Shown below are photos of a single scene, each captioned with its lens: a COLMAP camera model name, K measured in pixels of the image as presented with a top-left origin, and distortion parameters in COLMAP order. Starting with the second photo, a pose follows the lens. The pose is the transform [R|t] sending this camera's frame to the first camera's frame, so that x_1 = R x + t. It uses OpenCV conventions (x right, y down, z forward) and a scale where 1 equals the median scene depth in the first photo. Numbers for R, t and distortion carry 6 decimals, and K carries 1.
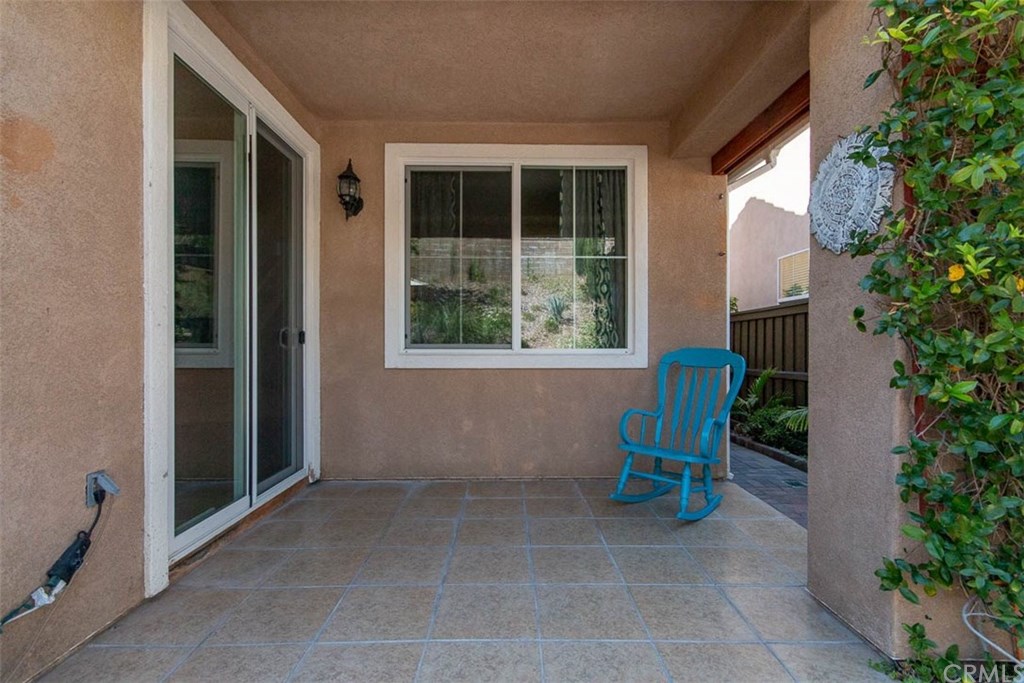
lens RADIAL K [[449.8, 0, 518.5], [0, 449.8, 347.3], [0, 0, 1]] dist [0.002651, 0.000087]
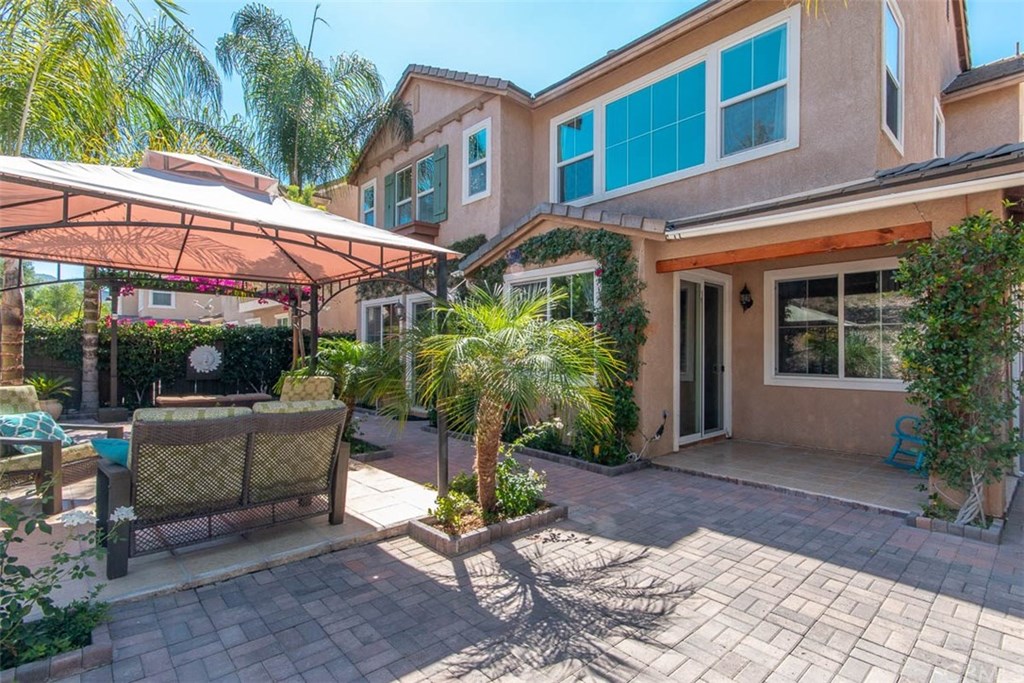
lens RADIAL K [[483.9, 0, 520.7], [0, 483.9, 352.6], [0, 0, 1]] dist [-0.004004, 0.001243]
pose [[0.646046, -0.005172, -0.763281, 0.641752], [-0.008606, 0.999864, -0.014059, -0.055954], [0.763250, 0.015652, 0.645913, -1.201755]]
